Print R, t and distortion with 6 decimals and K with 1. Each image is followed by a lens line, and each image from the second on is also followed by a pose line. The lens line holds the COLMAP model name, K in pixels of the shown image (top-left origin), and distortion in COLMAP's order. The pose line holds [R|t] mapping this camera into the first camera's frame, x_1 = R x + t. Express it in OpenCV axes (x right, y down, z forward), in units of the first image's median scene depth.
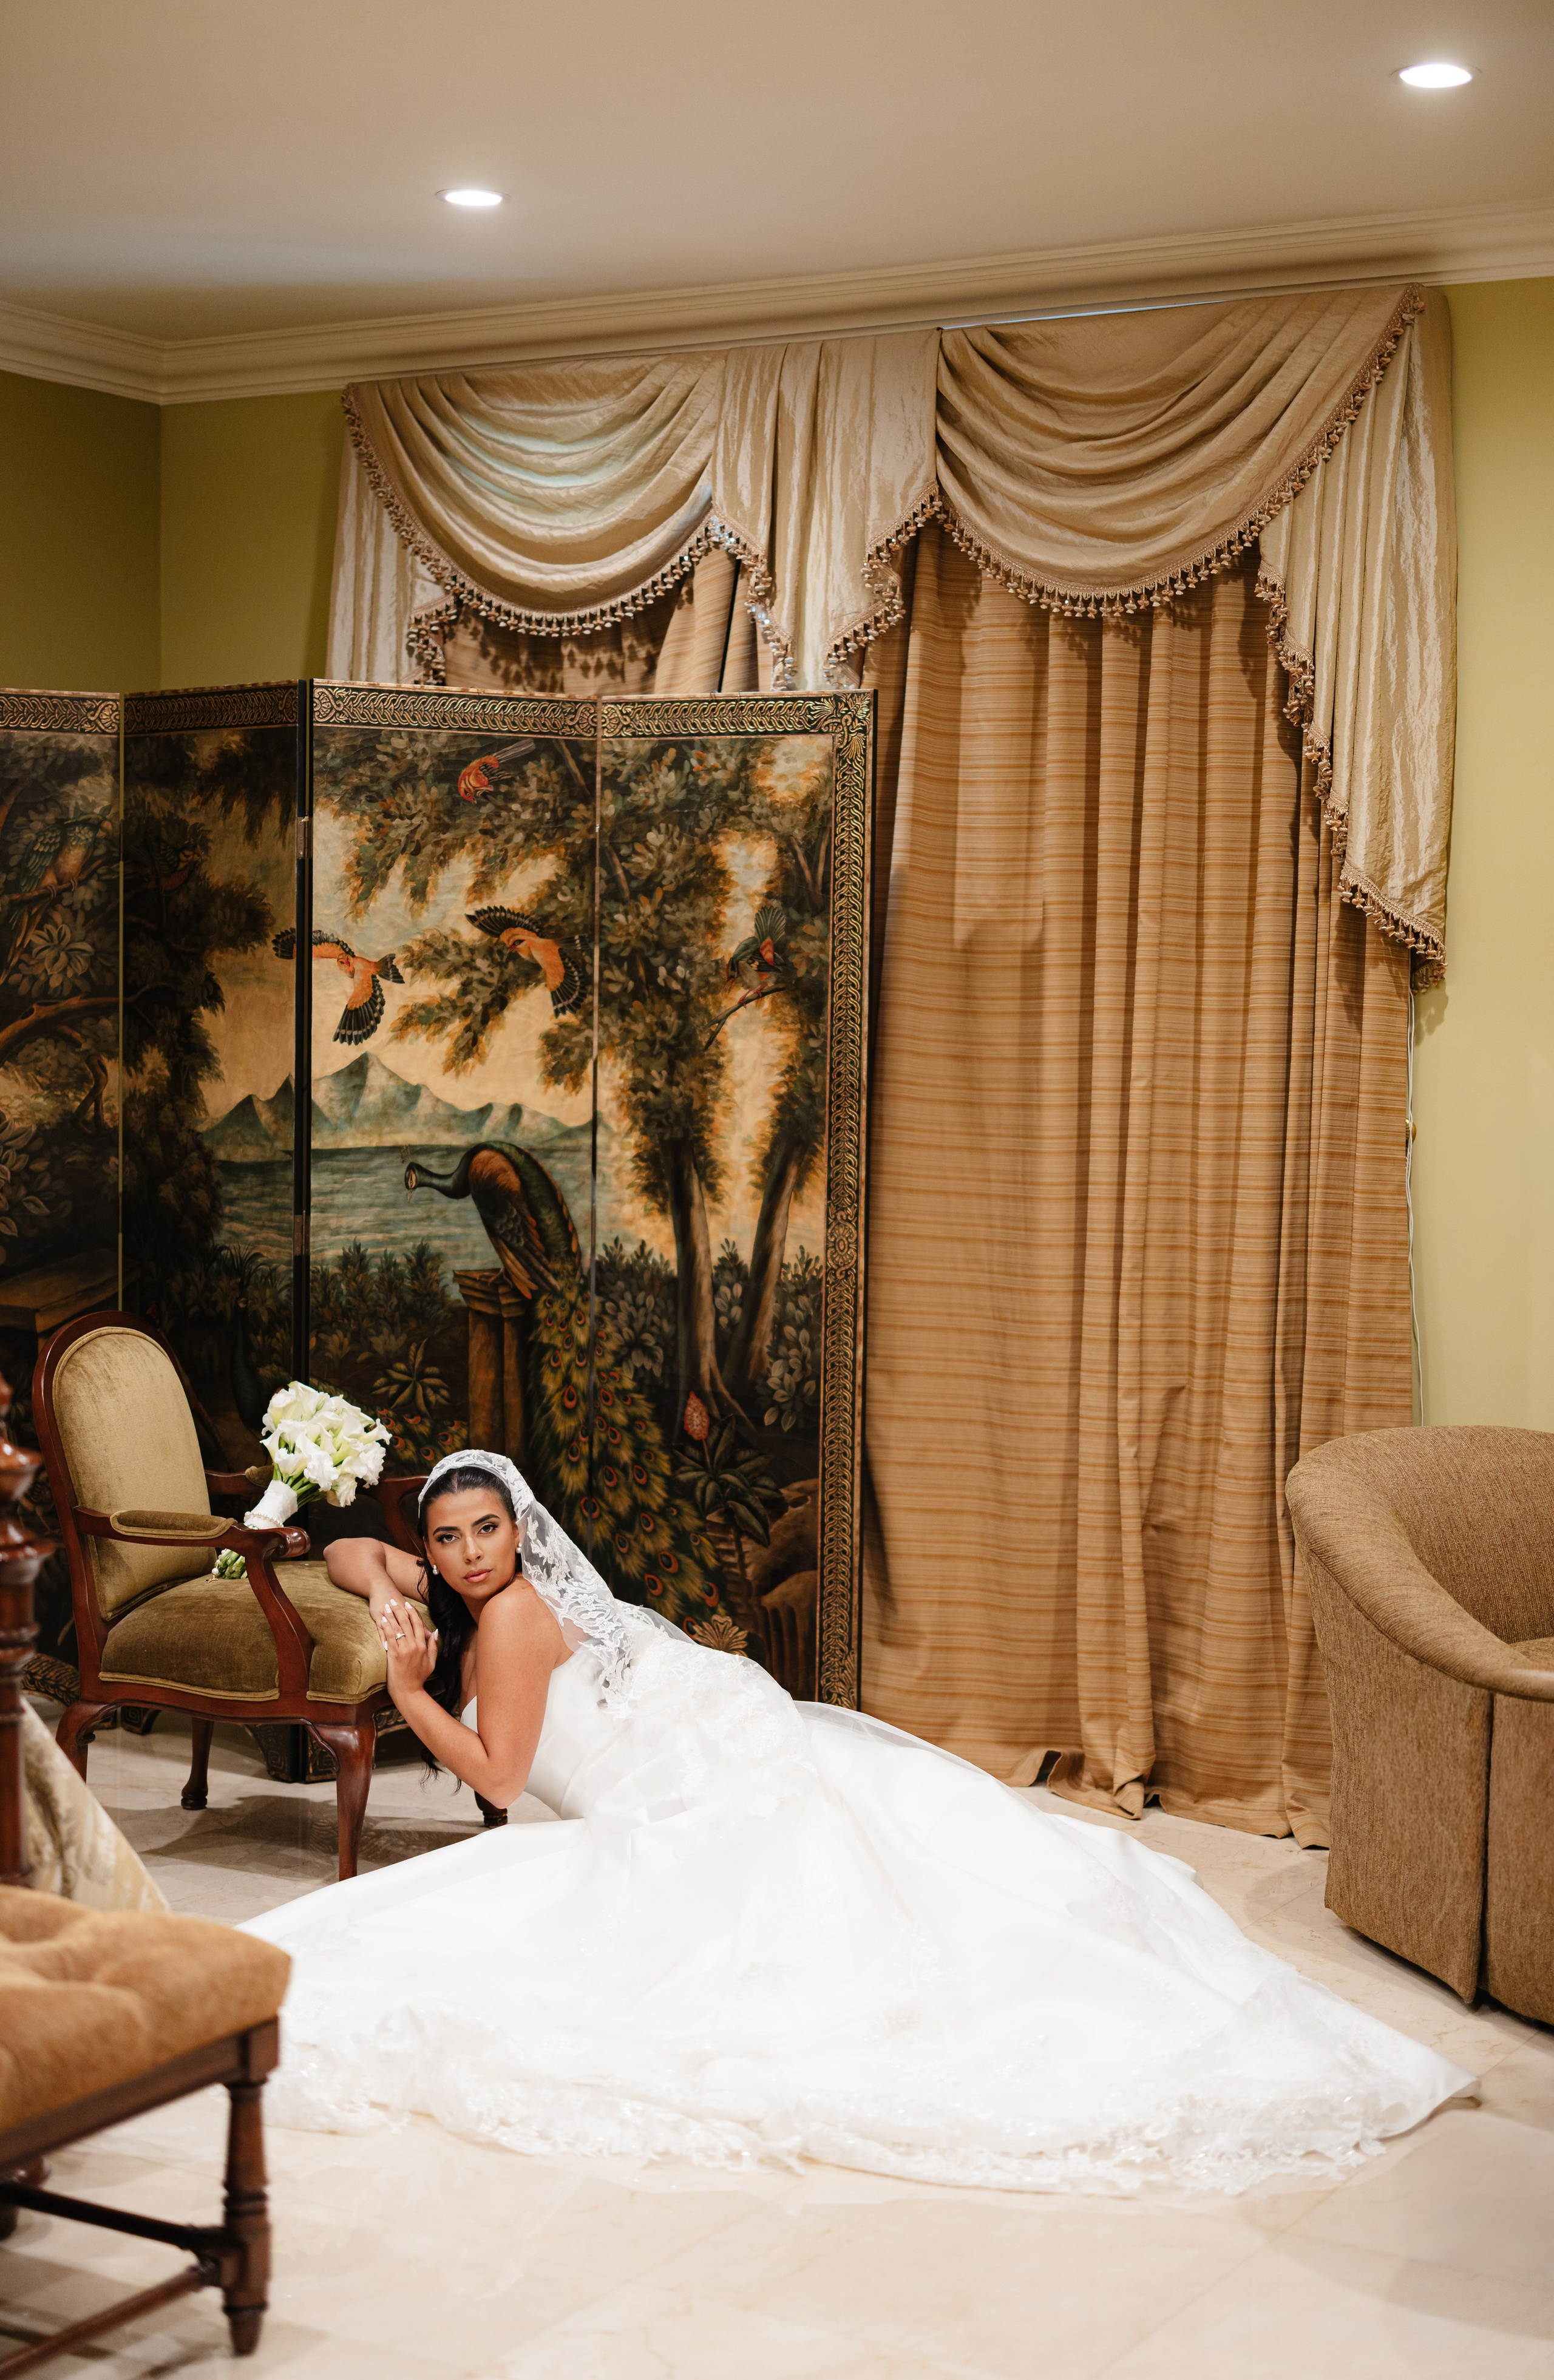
lens RADIAL K [[3631.2, 0, 812.4], [0, 3631.2, 1192.6], [0, 0, 1]] dist [0.020868, 0.000000]
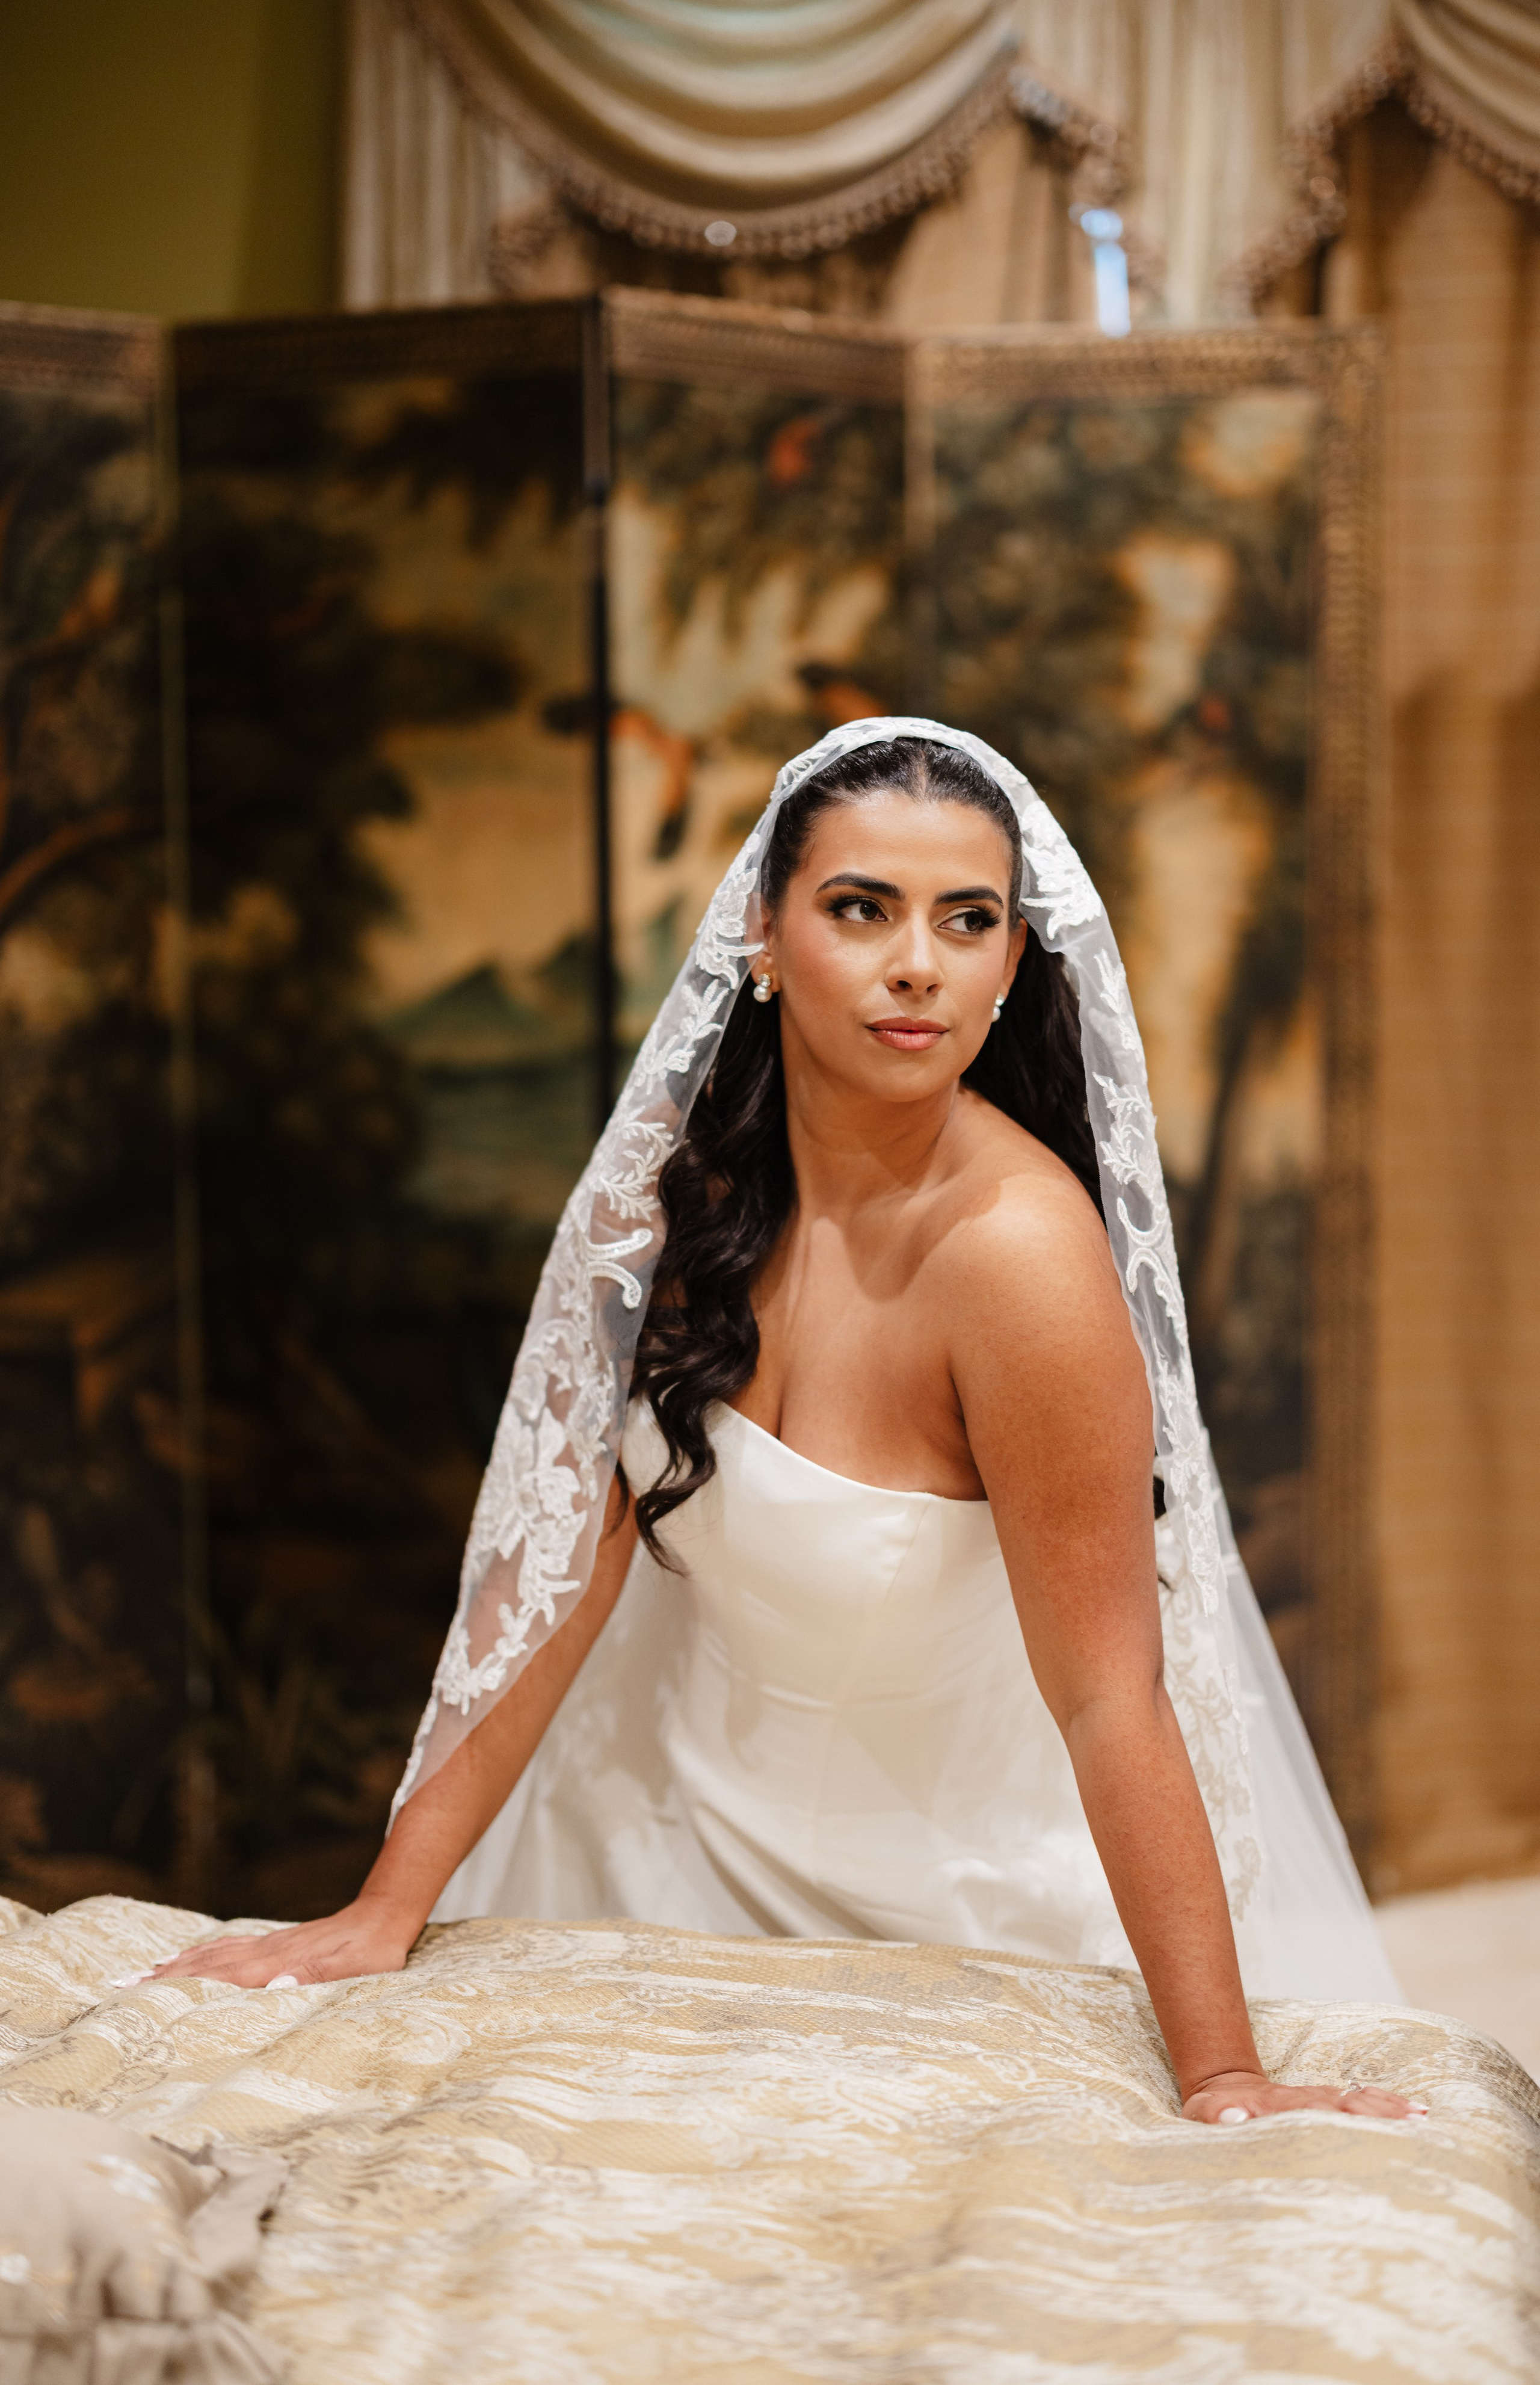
lens RADIAL K [[3638.3, 0, 853.4], [0, 3638.3, 1122.3], [0, 0, 1]] dist [0.020868, 0.000000]
pose [[0.932815, -0.059836, 0.355353, -0.319136], [0.048160, 0.997972, 0.041622, -0.021375], [-0.357123, -0.021712, 0.933805, 0.381826]]
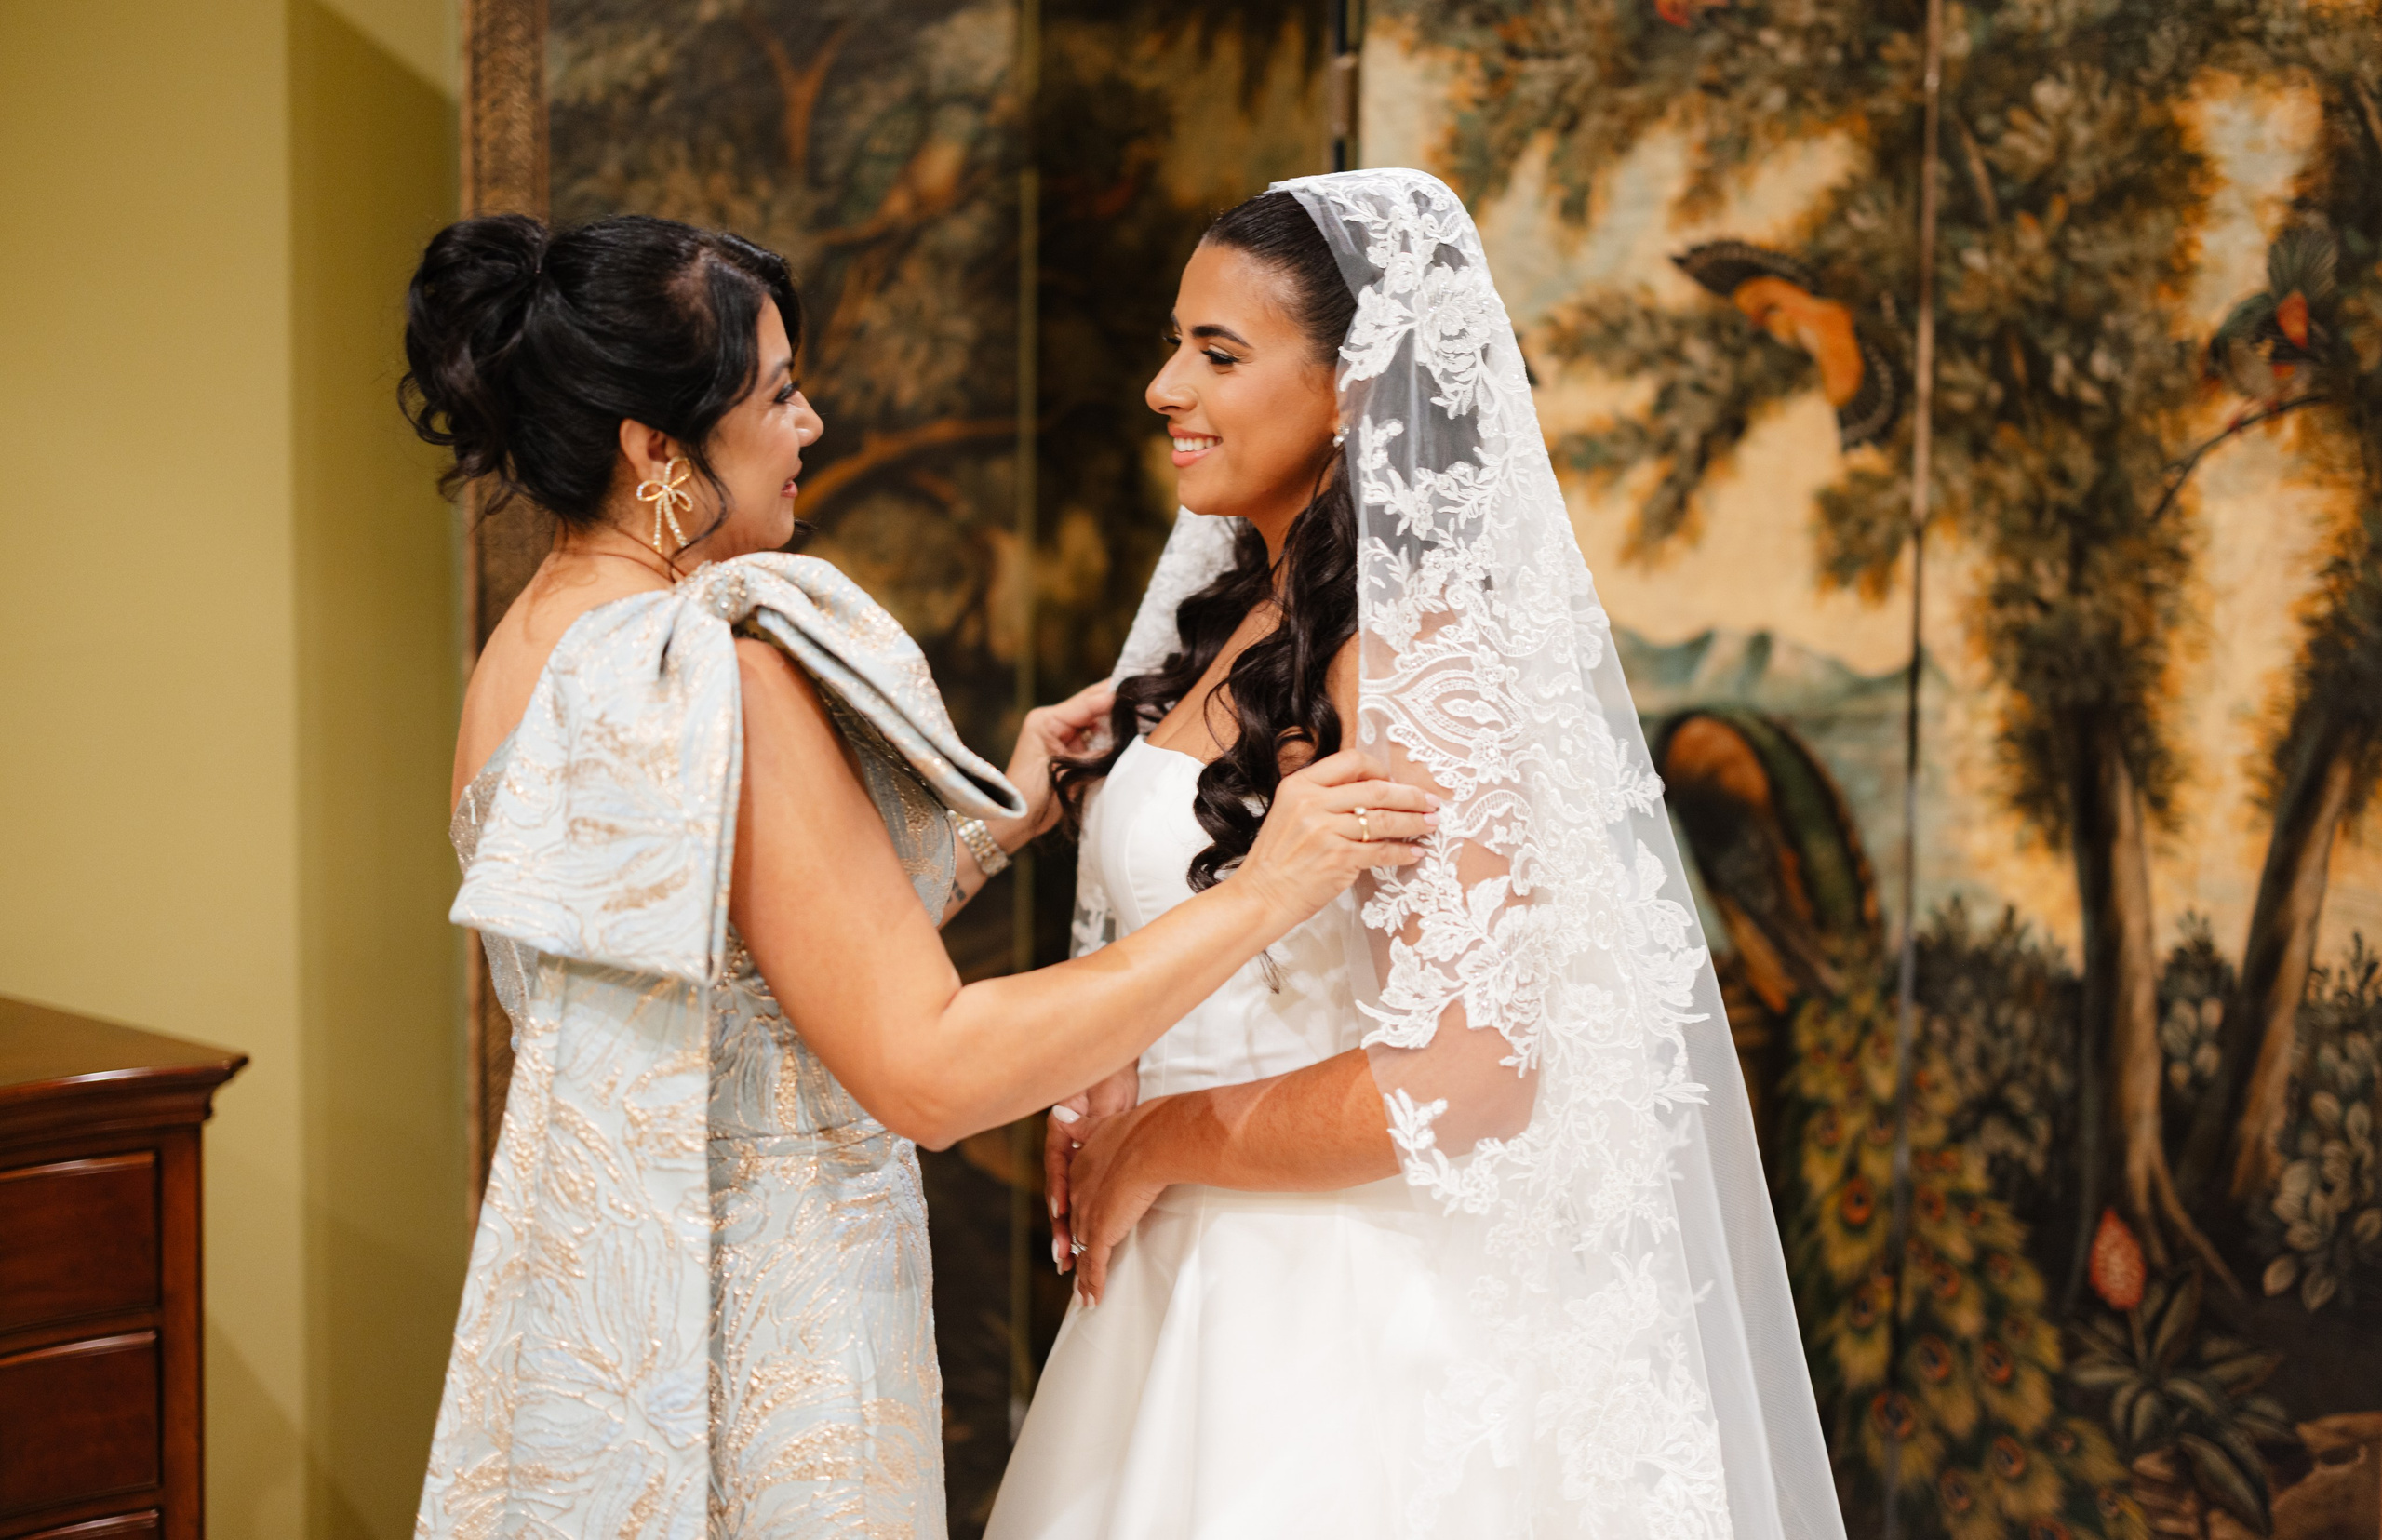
lens RADIAL K [[3634.2, 0, 1224.5], [0, 3634.2, 721.9], [0, 0, 1]] dist [0.020868, 0.000000]
pose [[0.977369, 0.015538, -0.210969, -0.047846], [-0.010796, 0.999663, 0.023612, -0.022764], [0.211265, -0.020800, 0.977208, 0.491336]]
